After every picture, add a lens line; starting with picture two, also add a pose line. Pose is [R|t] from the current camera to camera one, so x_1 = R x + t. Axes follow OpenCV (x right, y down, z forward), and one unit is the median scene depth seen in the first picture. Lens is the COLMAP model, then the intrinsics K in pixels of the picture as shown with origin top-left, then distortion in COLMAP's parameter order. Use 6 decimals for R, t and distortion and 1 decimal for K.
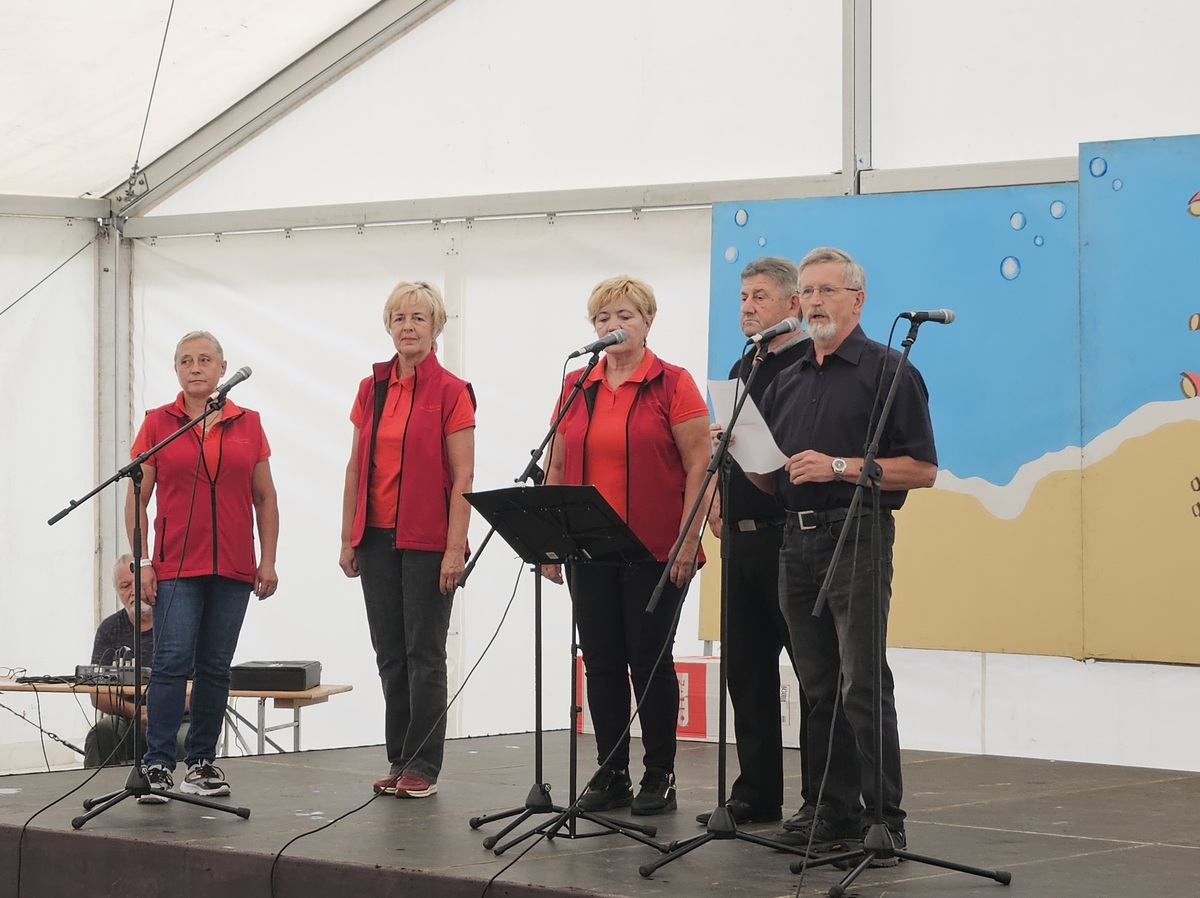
lens RADIAL K [[3574.5, 0, 319.1], [0, 3574.5, 355.2], [0, 0, 1]] dist [-0.253379, 2.218213]
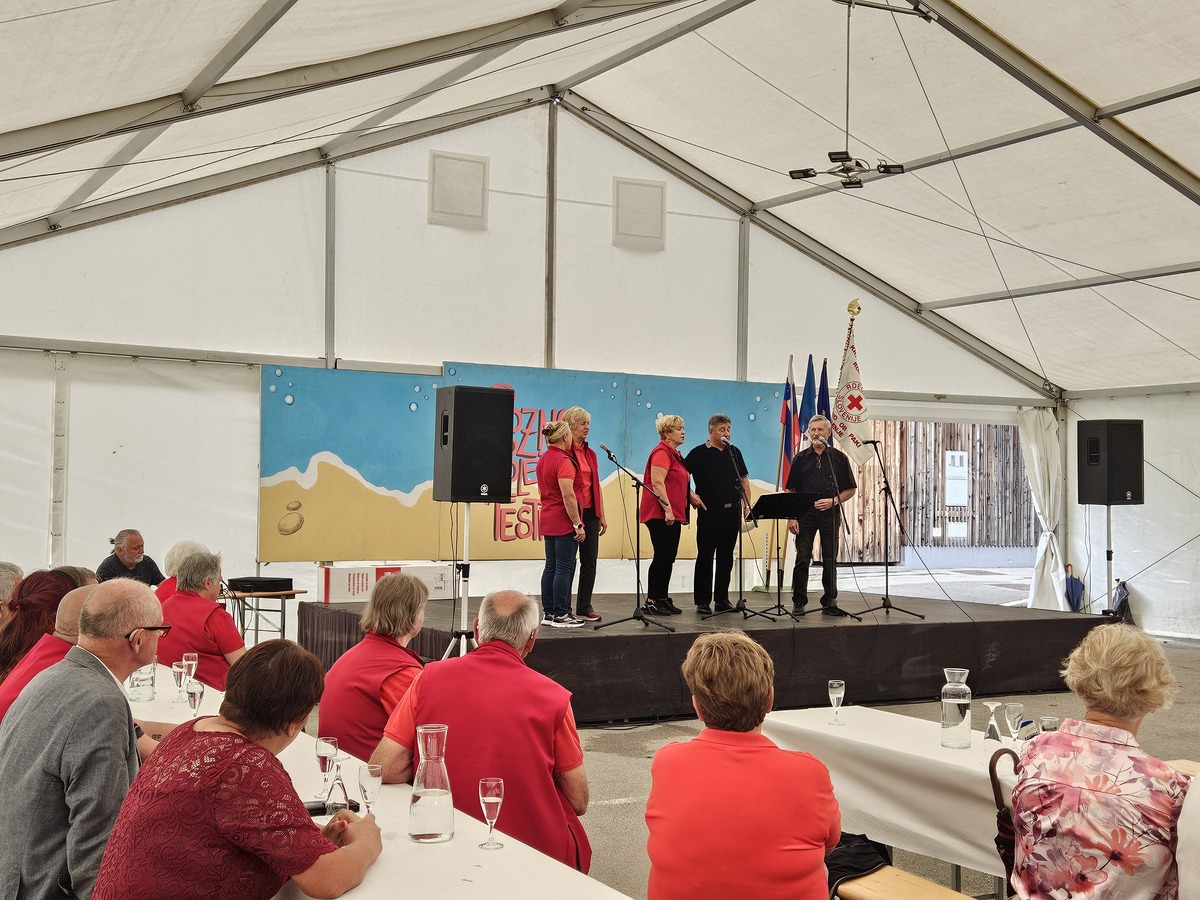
lens RADIAL K [[1454.1, 0, 600.0], [0, 1454.1, 450.0], [0, 0, 1]] dist [0.126256, -0.030029]
pose [[0.230403, 0.036894, 0.972396, -0.784447], [-0.039904, 0.998799, -0.028441, 0.030278], [-0.972277, -0.032250, 0.231598, 0.635861]]
